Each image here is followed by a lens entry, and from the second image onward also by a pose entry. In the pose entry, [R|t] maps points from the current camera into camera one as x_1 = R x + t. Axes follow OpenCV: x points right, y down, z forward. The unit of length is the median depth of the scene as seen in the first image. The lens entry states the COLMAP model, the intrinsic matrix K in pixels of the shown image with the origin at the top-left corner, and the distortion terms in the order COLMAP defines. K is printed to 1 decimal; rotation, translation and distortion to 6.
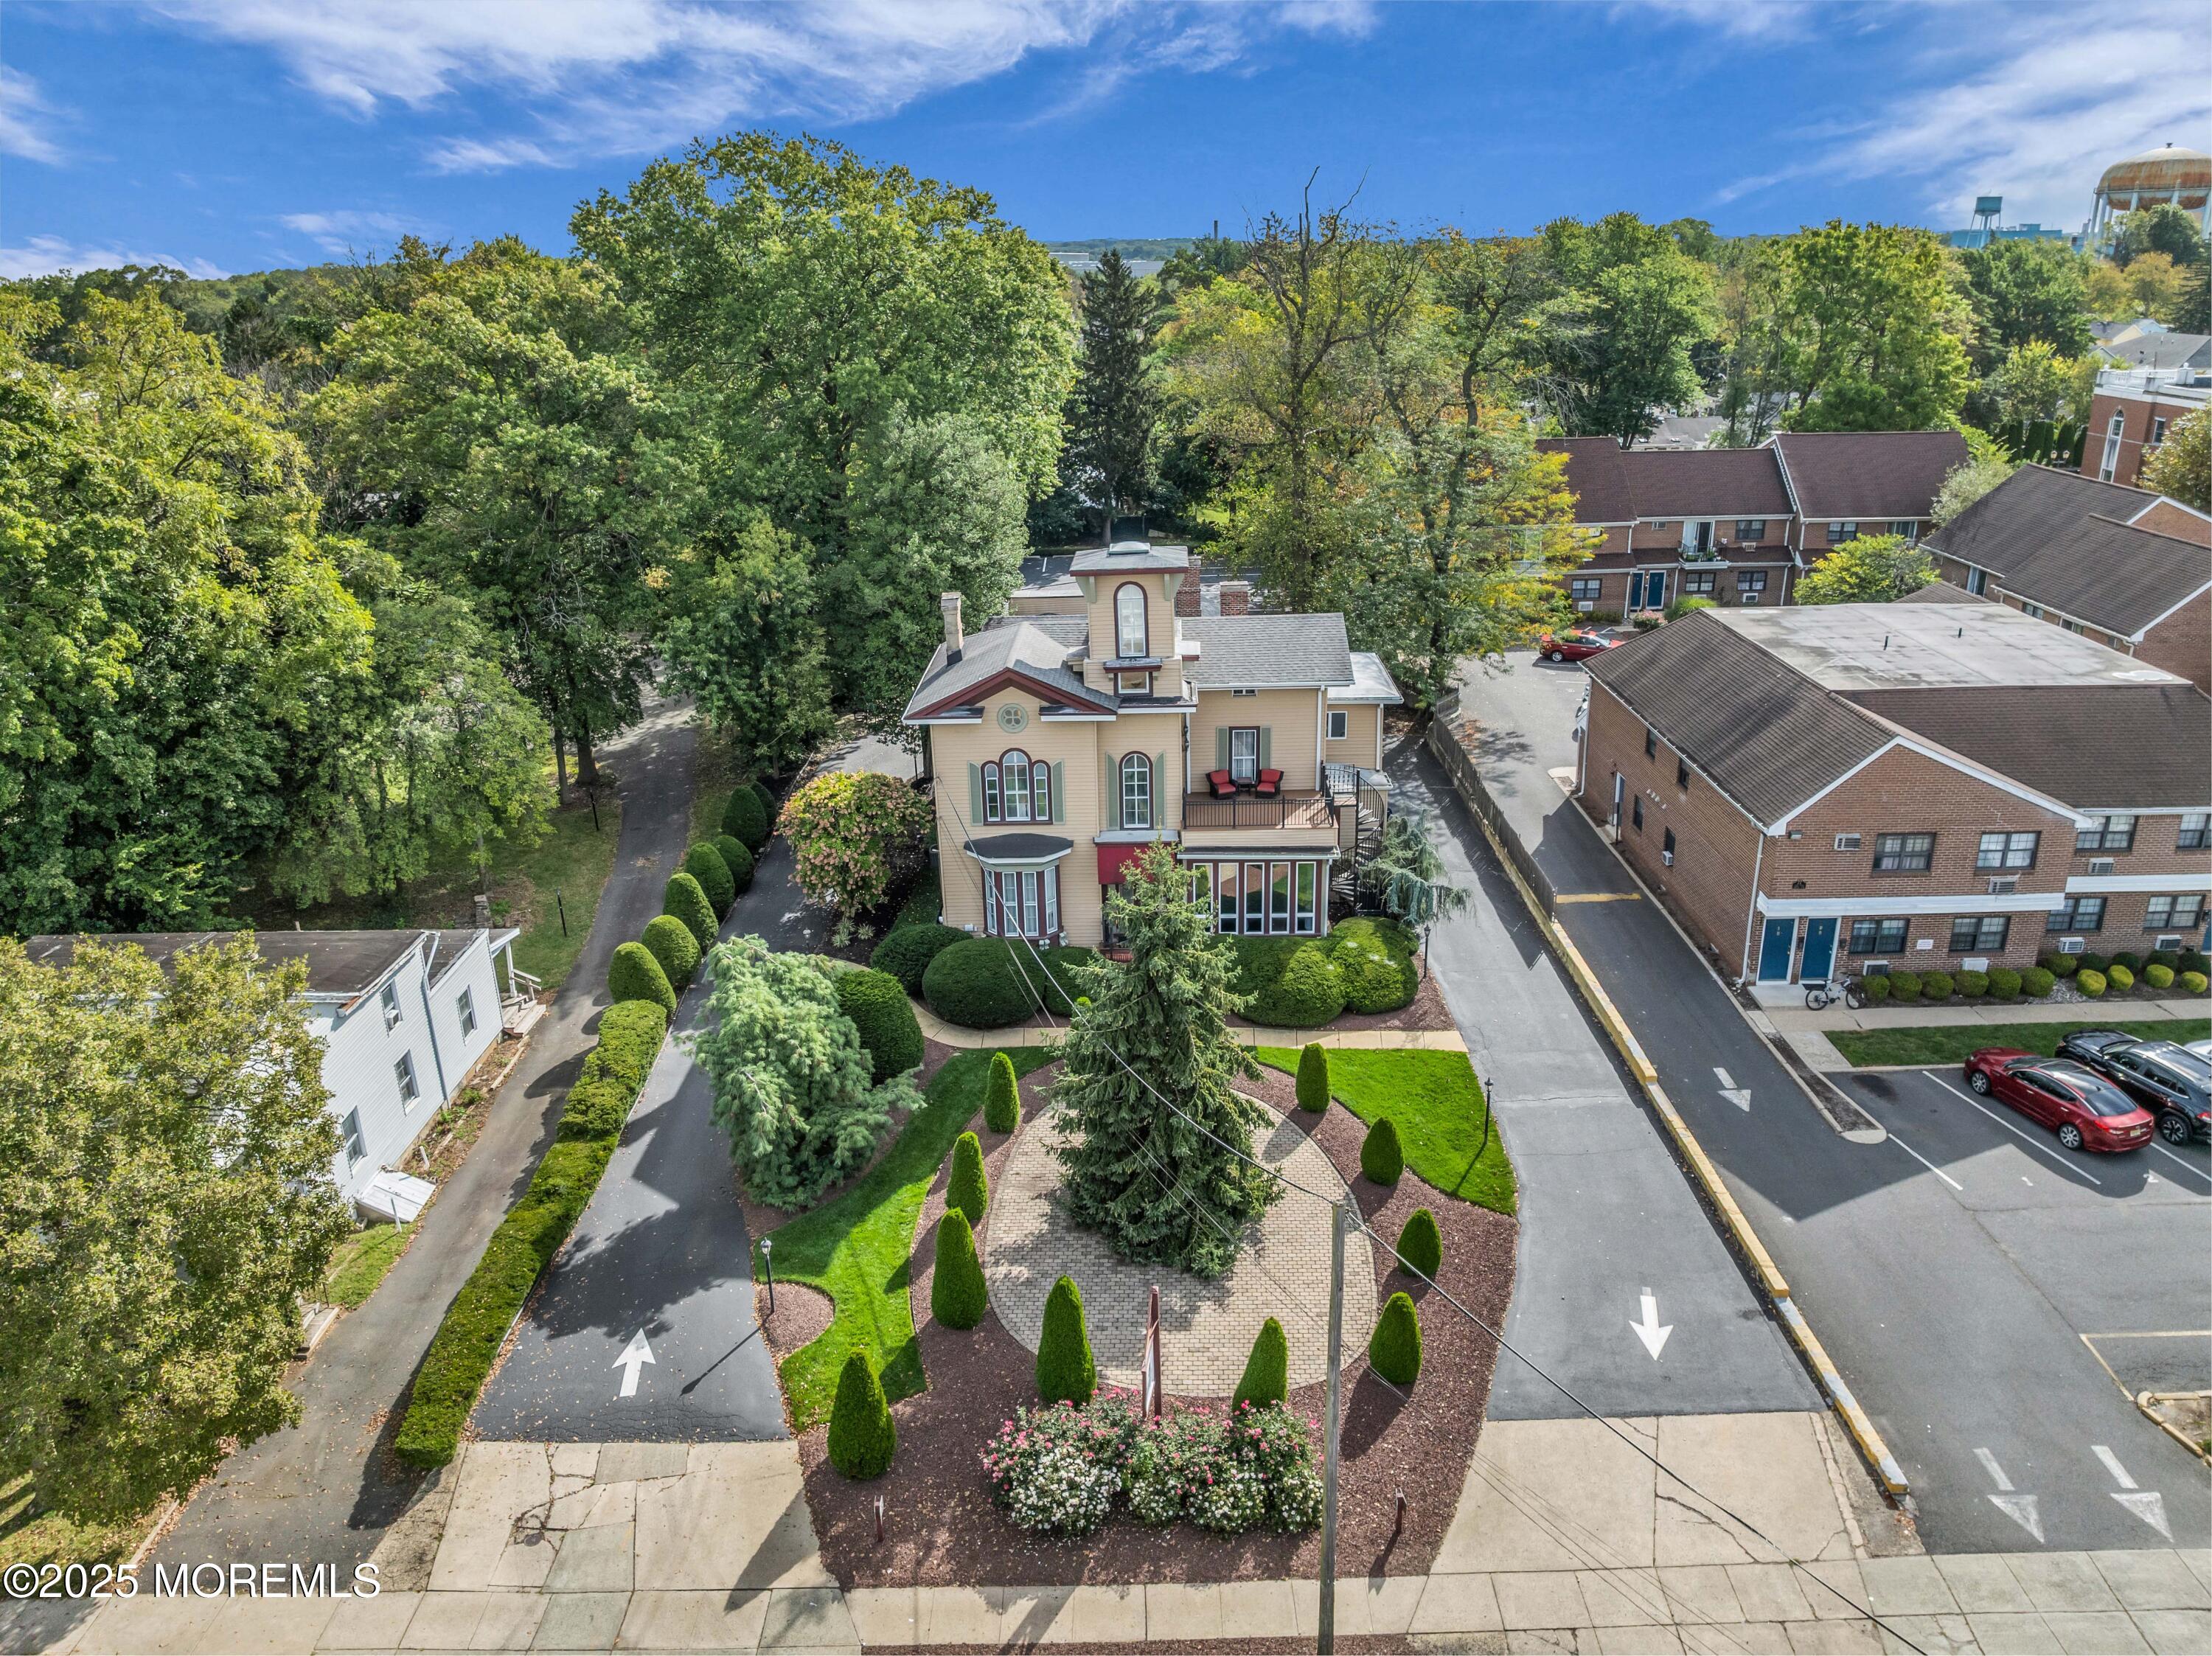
lens RADIAL K [[1539.1, 0, 1106.0], [0, 1539.1, 828.0], [0, 0, 1]] dist [-0.008048, -0.002218]
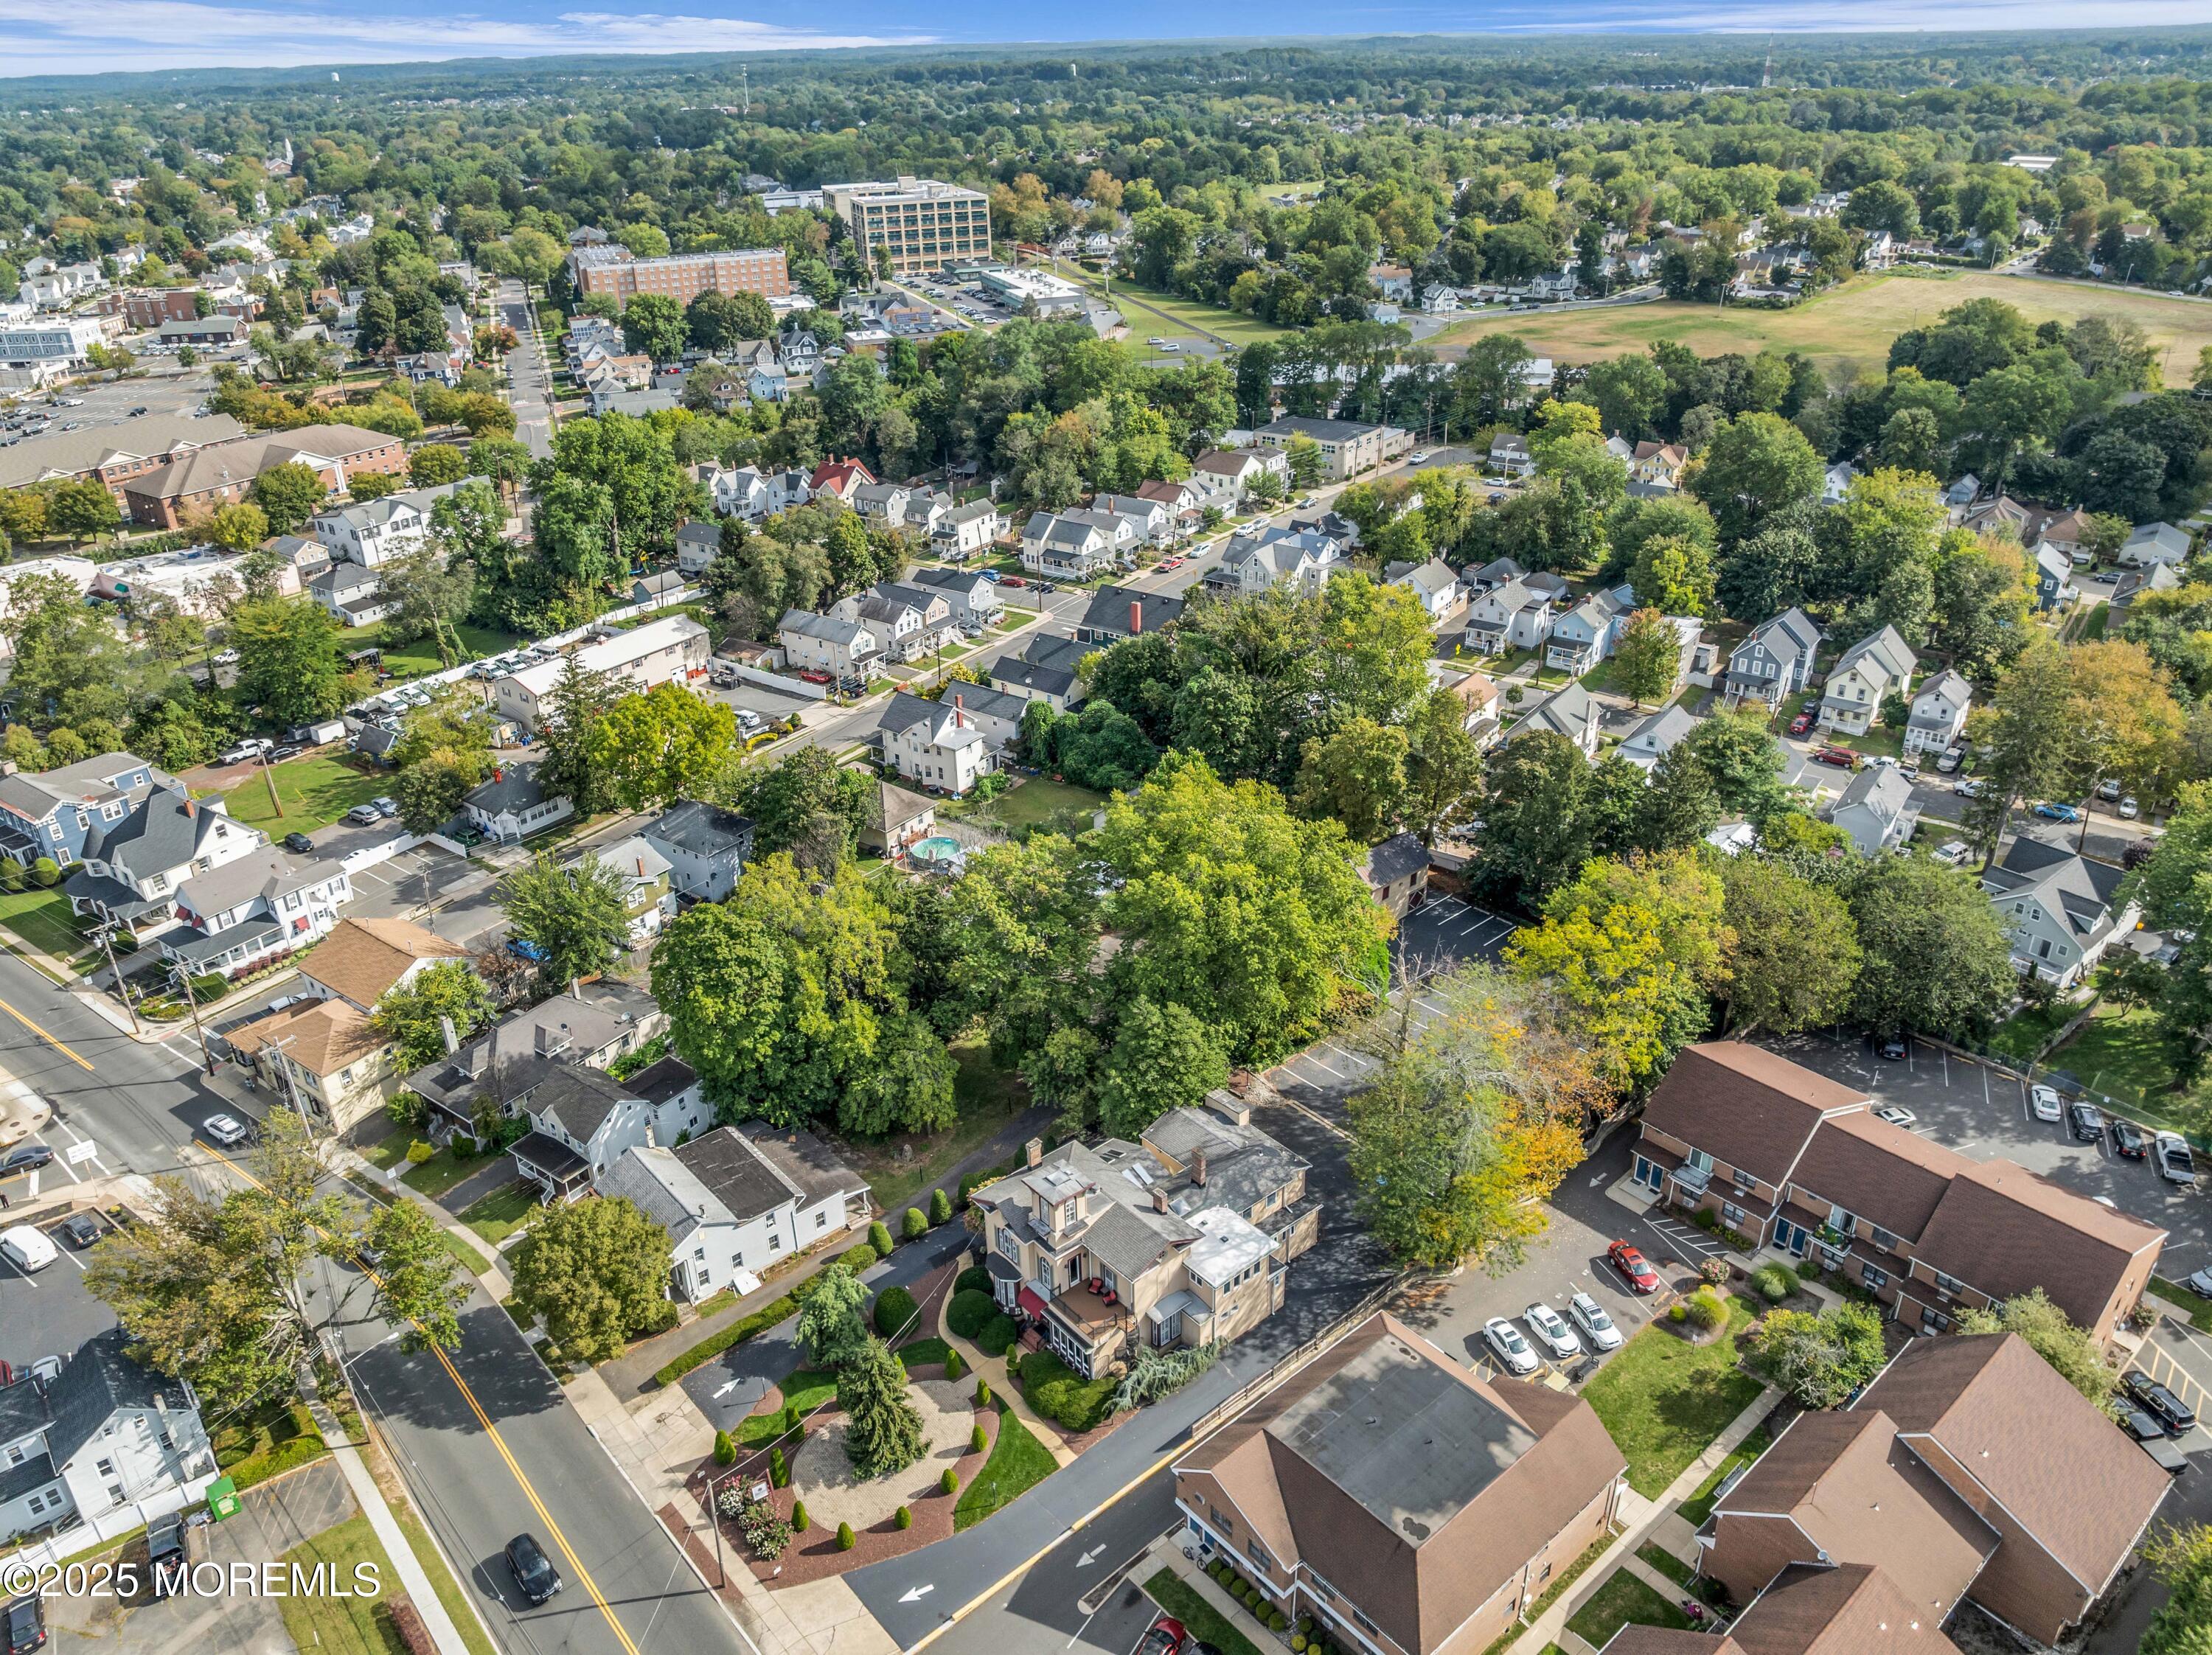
lens RADIAL K [[1562.0, 0, 1106.0], [0, 1562.0, 827.5], [0, 0, 1]] dist [-0.007719, -0.003179]
pose [[0.657772, 0.339150, -0.672543, 1.779954], [-0.252312, 0.940519, 0.227515, -1.504389], [0.709701, 0.020037, 0.704218, -0.660333]]
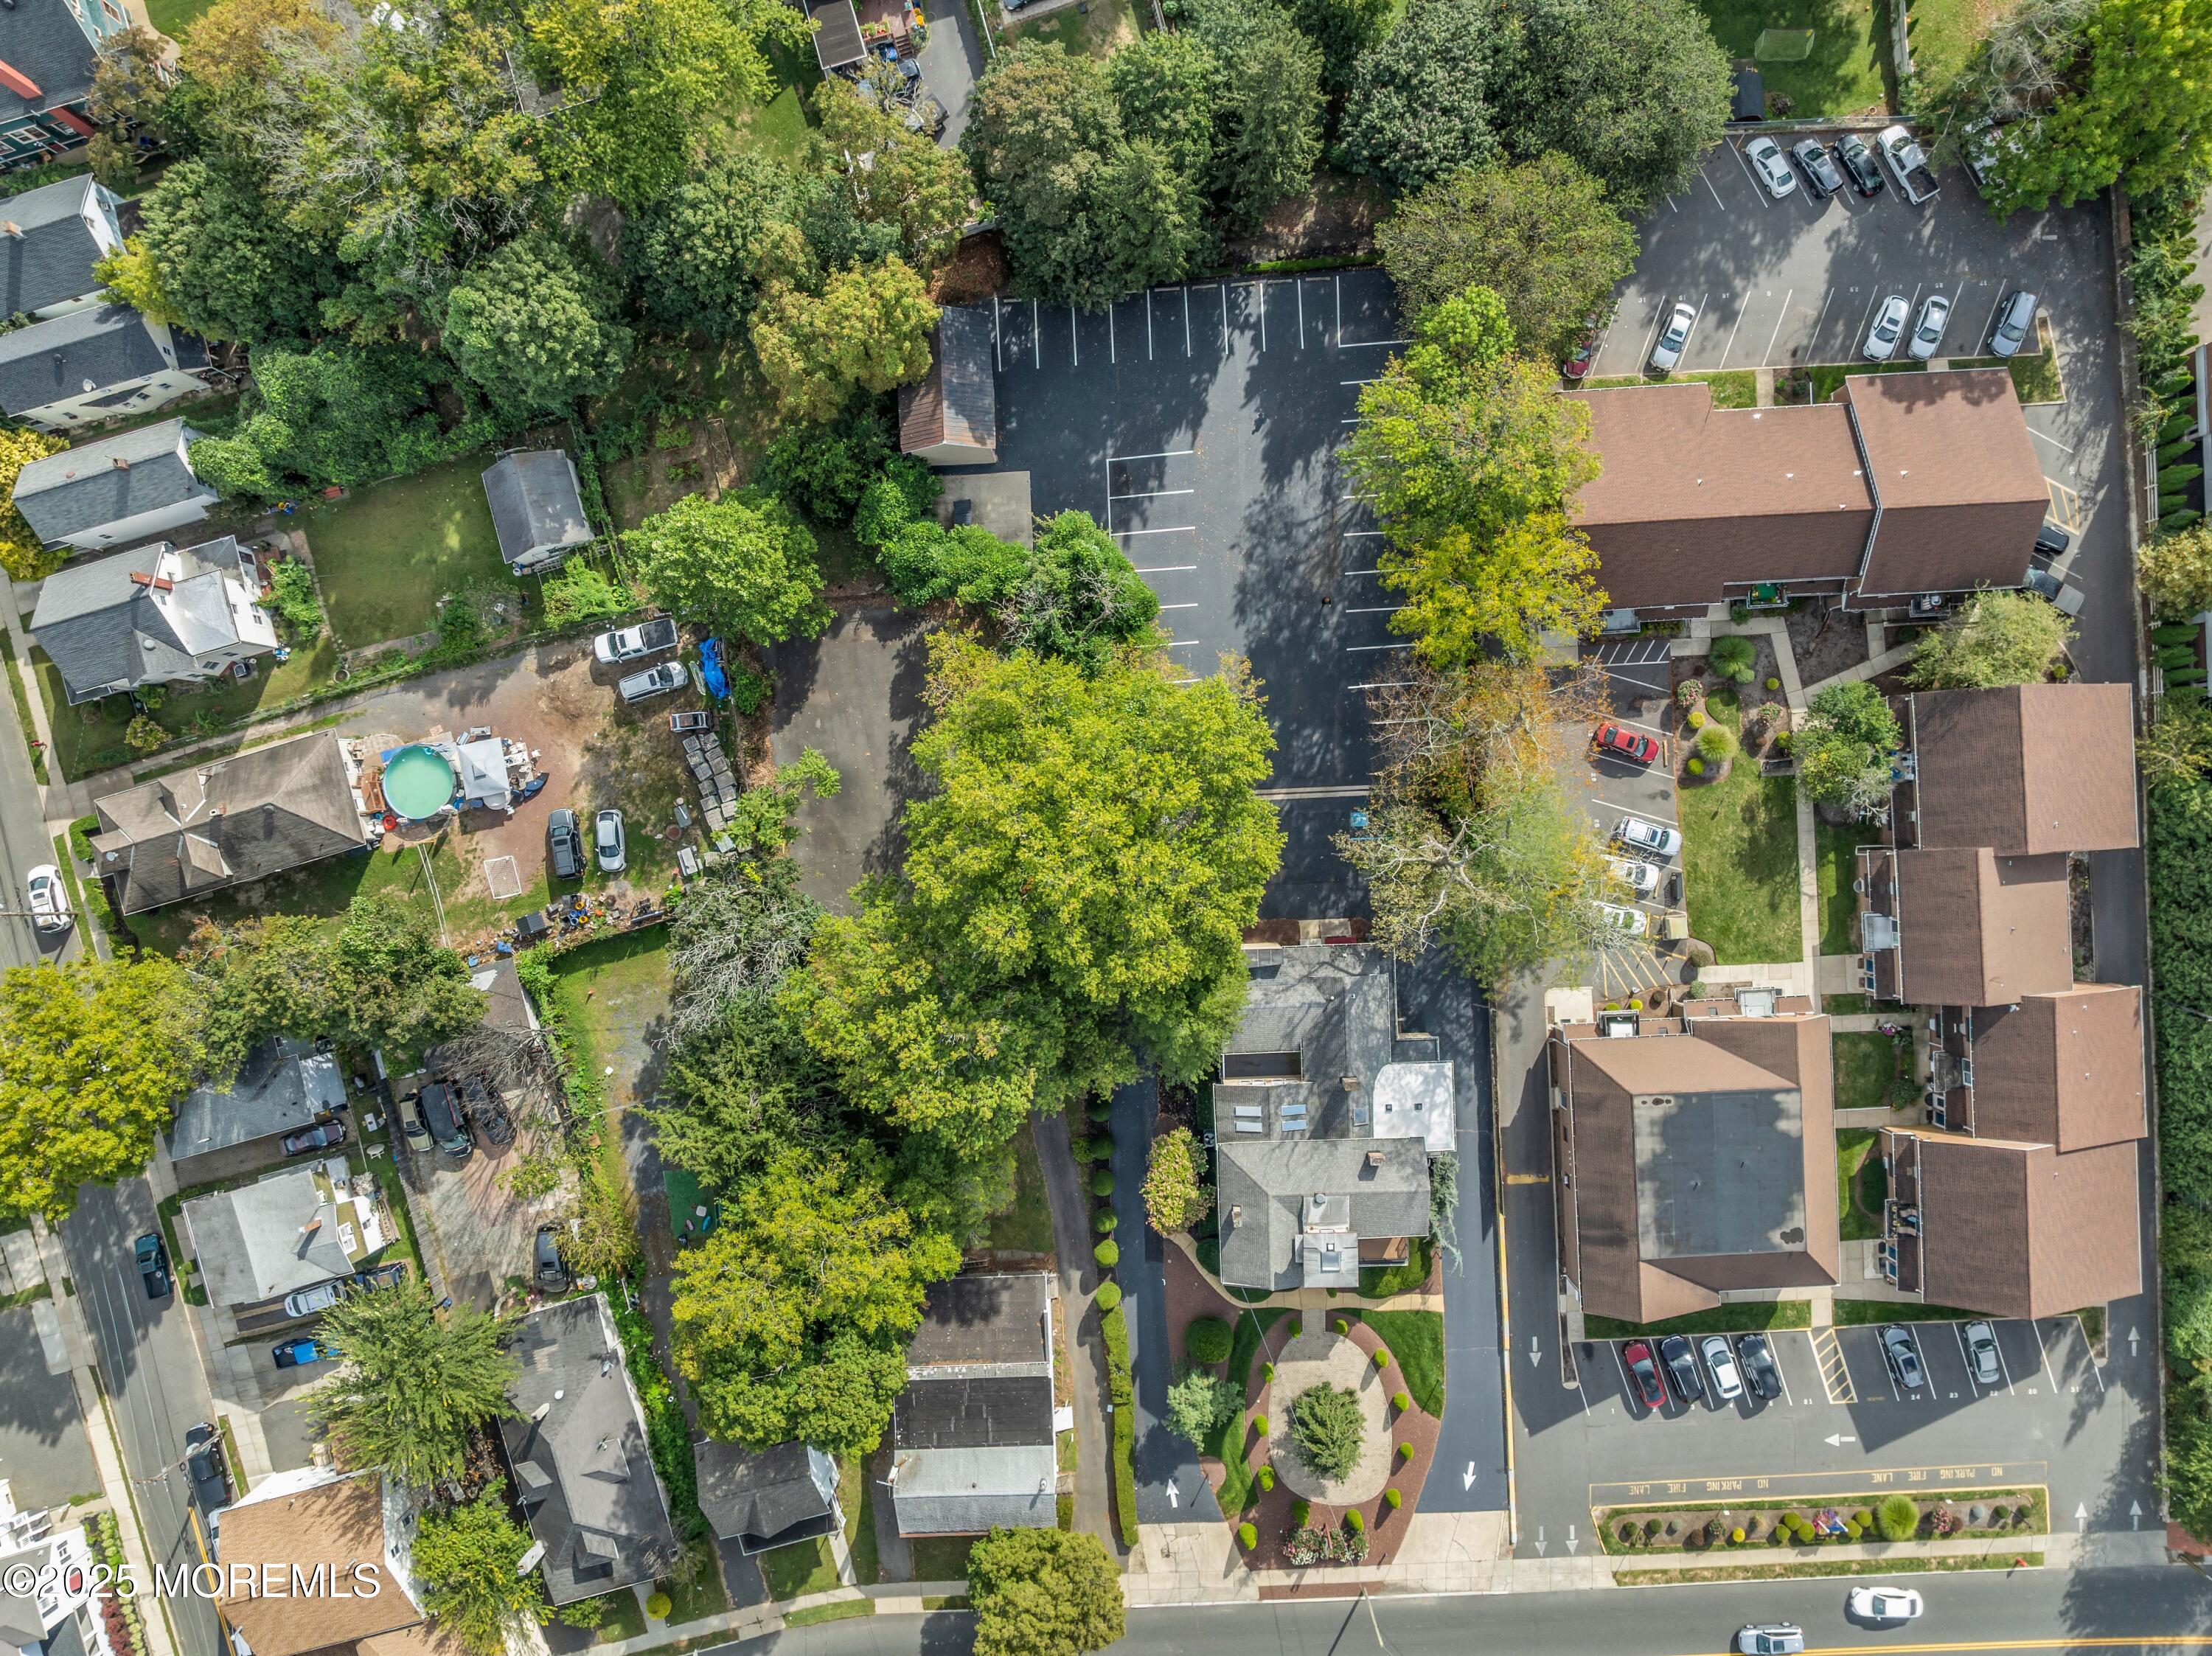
lens RADIAL K [[1539.1, 0, 1106.0], [0, 1539.1, 828.0], [0, 0, 1]] dist [-0.008048, -0.002218]
pose [[0.998187, -0.055291, -0.023775, -0.260977], [0.041759, 0.351798, 0.935144, -3.070373], [-0.043341, -0.934442, 0.353469, 1.060680]]
